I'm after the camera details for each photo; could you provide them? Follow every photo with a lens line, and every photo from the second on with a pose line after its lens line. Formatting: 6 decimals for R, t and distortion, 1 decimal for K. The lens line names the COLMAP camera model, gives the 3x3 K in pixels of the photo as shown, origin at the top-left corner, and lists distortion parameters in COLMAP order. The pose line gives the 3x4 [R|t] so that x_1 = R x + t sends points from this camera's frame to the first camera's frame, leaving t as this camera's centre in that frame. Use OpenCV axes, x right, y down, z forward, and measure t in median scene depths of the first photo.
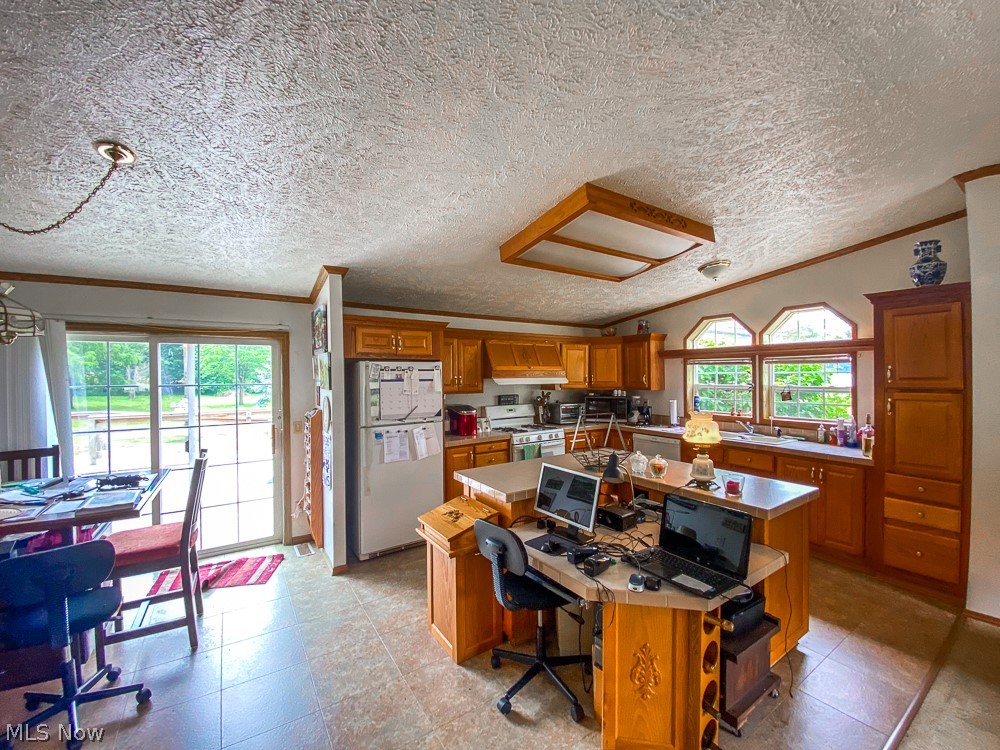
lens RADIAL K [[405.6, 0, 500.0], [0, 405.6, 375.0], [0, 0, 1]] dist [0.034000, -0.025938]
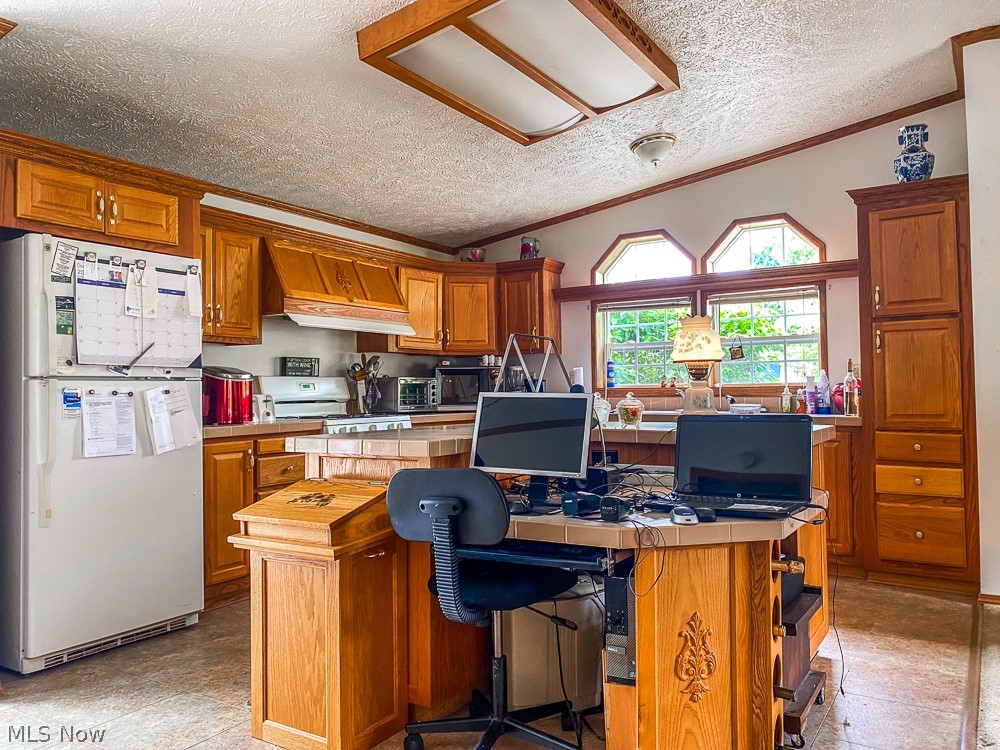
lens RADIAL K [[761.6, 0, 500.0], [0, 761.6, 375.0], [0, 0, 1]] dist [0.116931, -0.154626]
pose [[0.914381, 0.007770, 0.404780, -0.205326], [0.006056, 0.999441, -0.032865, 0.150623], [-0.404810, 0.032502, 0.913823, -0.005542]]
